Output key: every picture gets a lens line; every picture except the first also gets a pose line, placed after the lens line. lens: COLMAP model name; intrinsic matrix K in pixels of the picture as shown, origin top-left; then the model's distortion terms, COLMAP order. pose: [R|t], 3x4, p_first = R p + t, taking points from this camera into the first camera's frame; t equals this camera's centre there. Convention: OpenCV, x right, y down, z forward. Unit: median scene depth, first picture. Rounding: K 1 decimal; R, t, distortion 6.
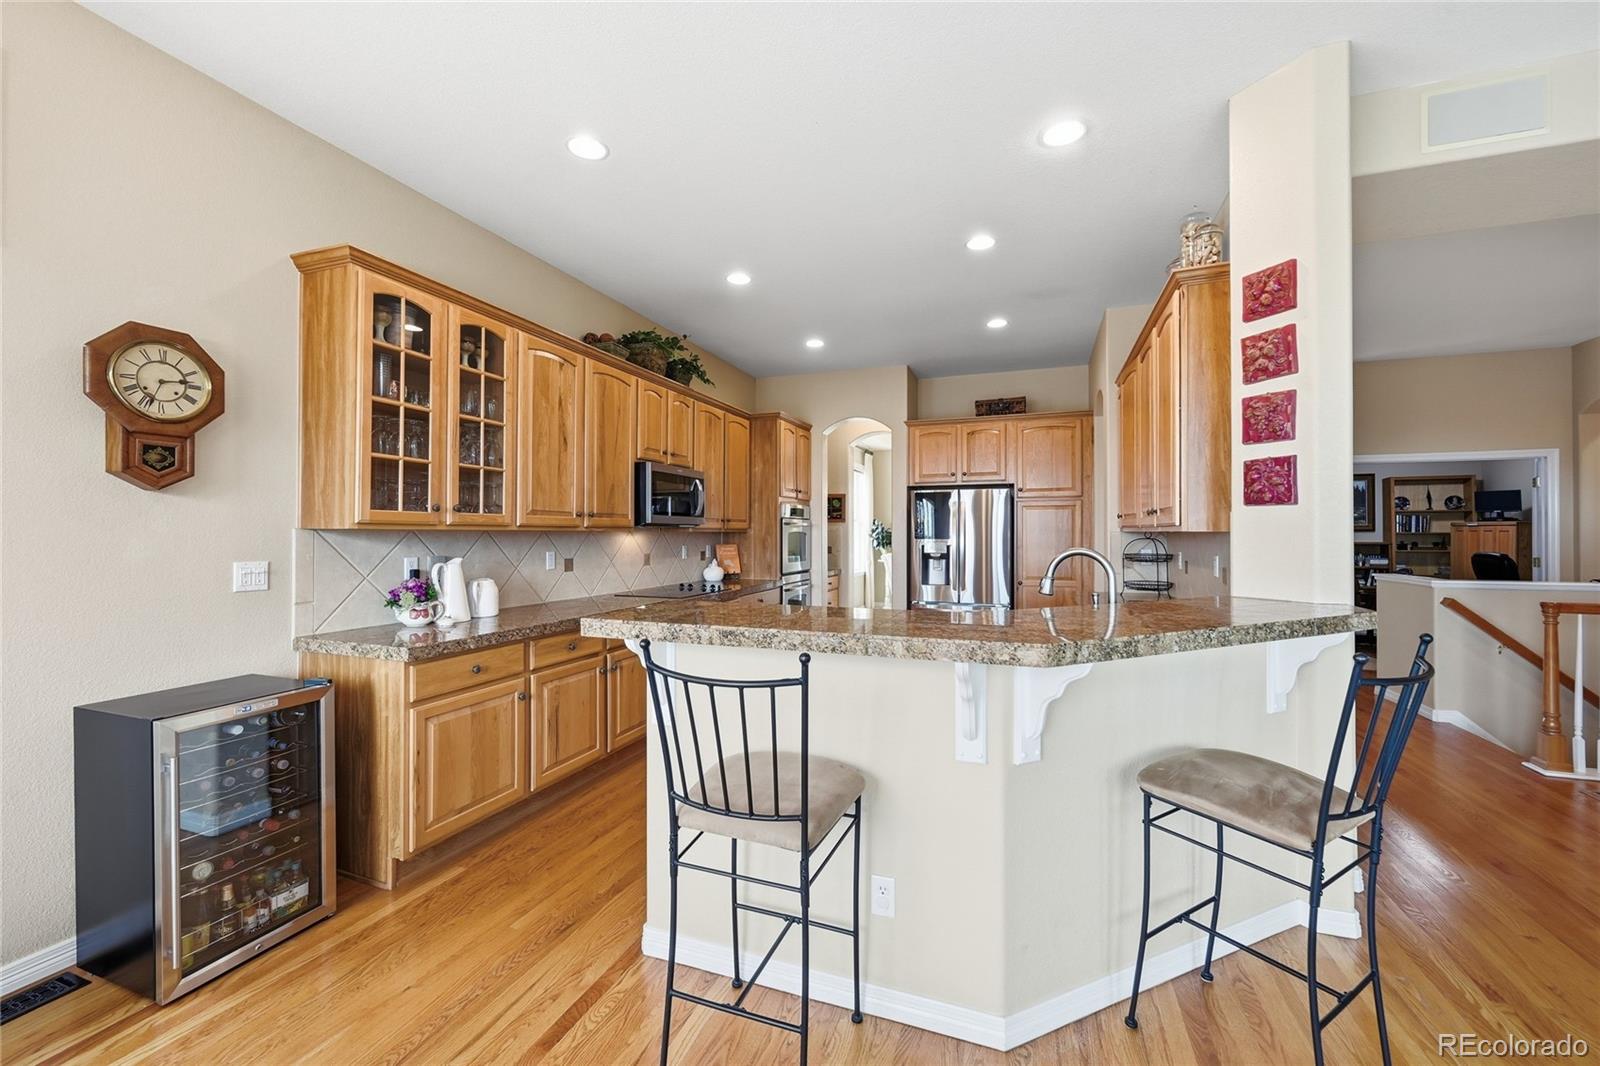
lens RADIAL K [[640.5, 0, 804.1], [0, 640.5, 531.0], [0, 0, 1]] dist [0.000389, 0.000607]
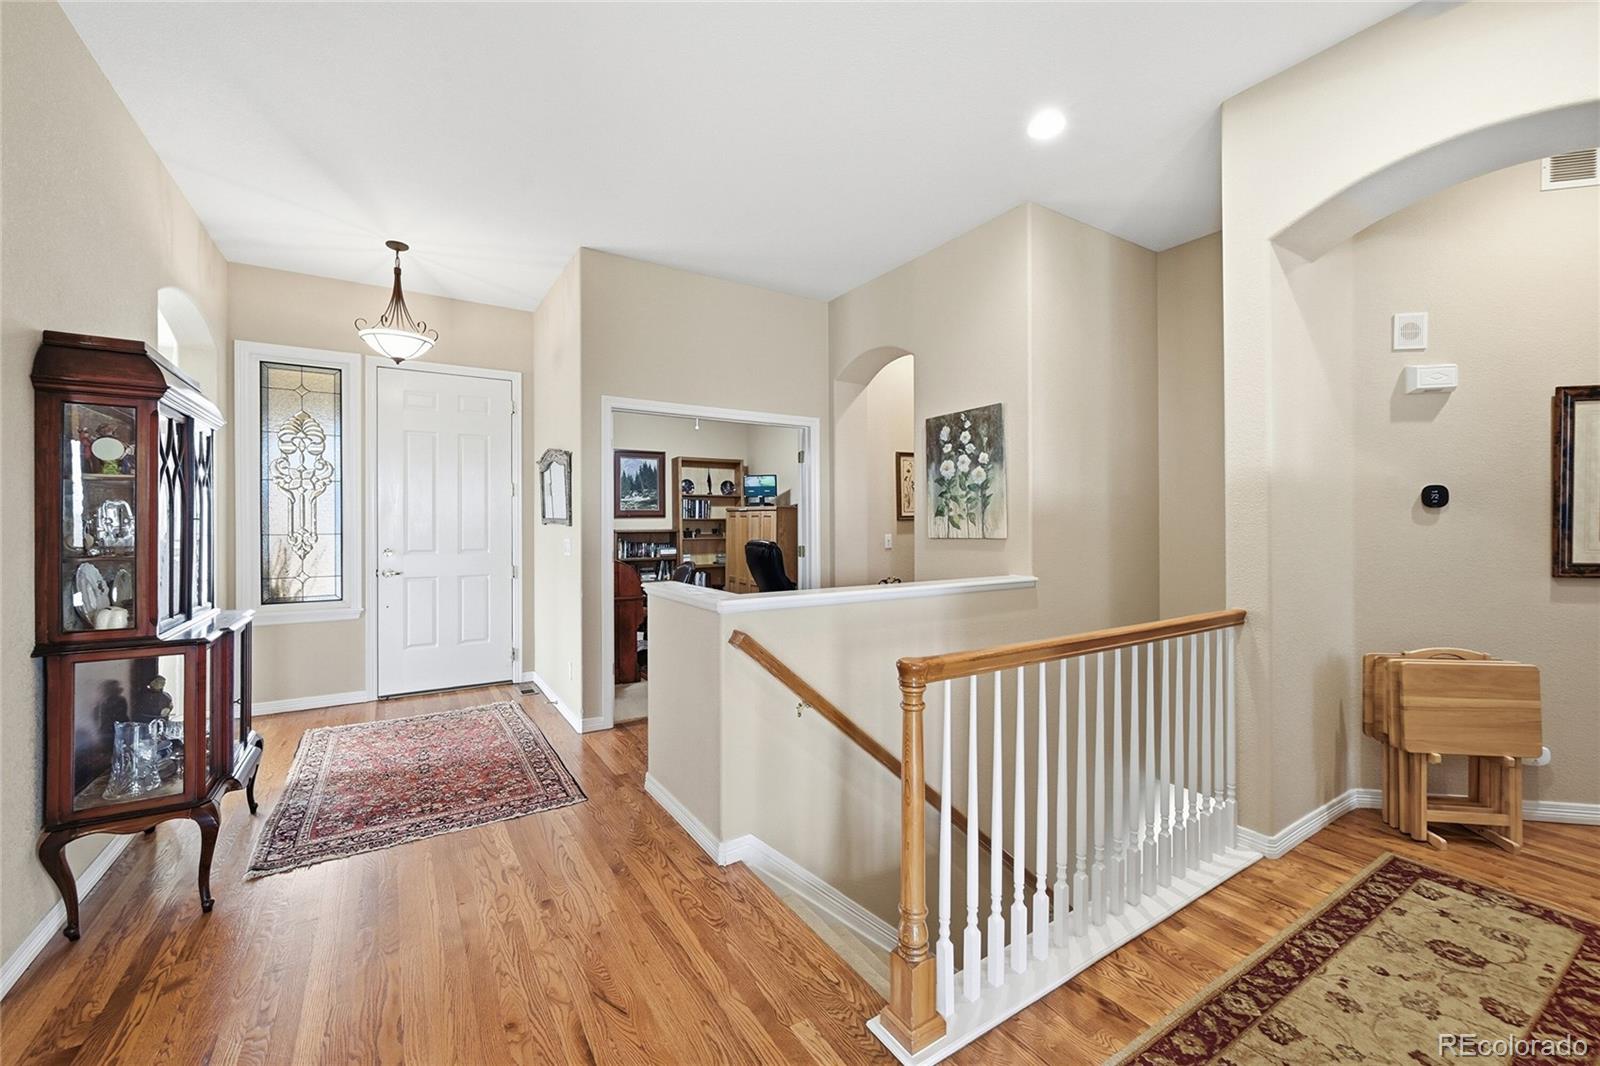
lens RADIAL K [[640.5, 0, 800.5], [0, 640.5, 525.1], [0, 0, 1]] dist [0.000389, 0.000607]
pose [[0.608679, -0.006861, 0.793387, 0.311948], [0.001926, 0.999972, 0.007170, 0.005594], [-0.793414, -0.002836, 0.608675, 0.323274]]
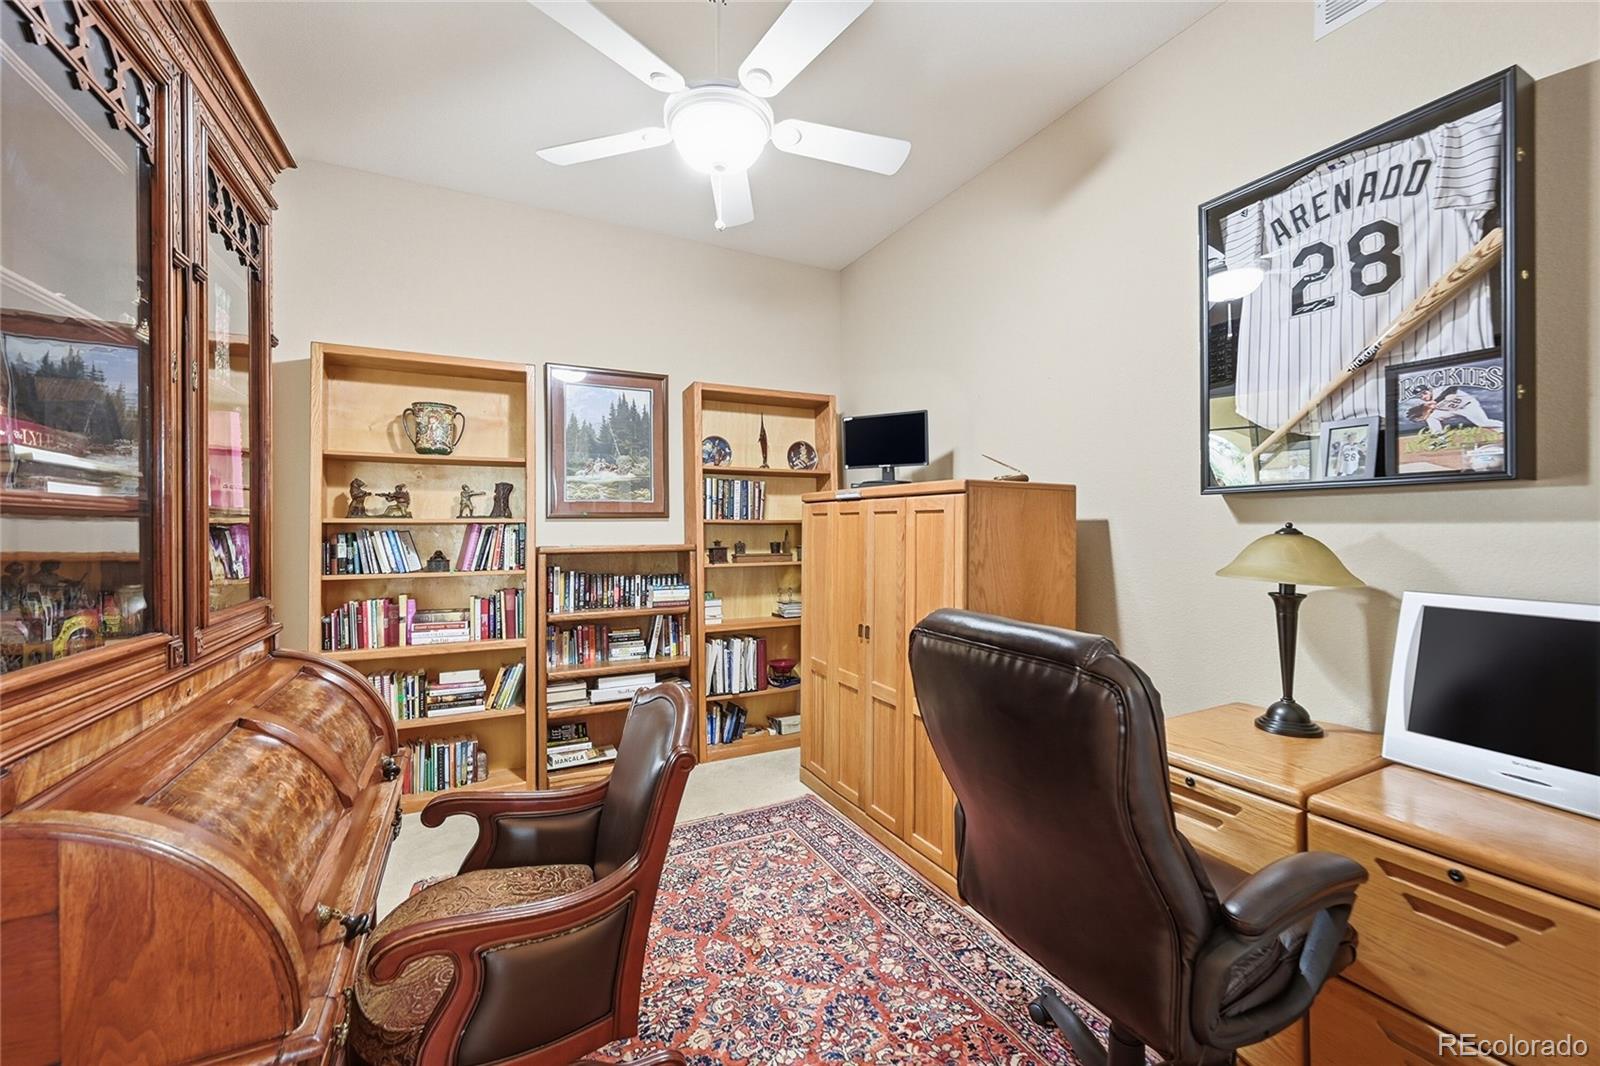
lens RADIAL K [[640.5, 0, 795.1], [0, 640.5, 529.0], [0, 0, 1]] dist [0.000389, 0.000607]
pose [[0.687439, -0.010834, 0.726161, 0.670941], [0.006113, 0.999940, 0.009133, 0.004553], [-0.726216, -0.001839, 0.687464, 0.682975]]
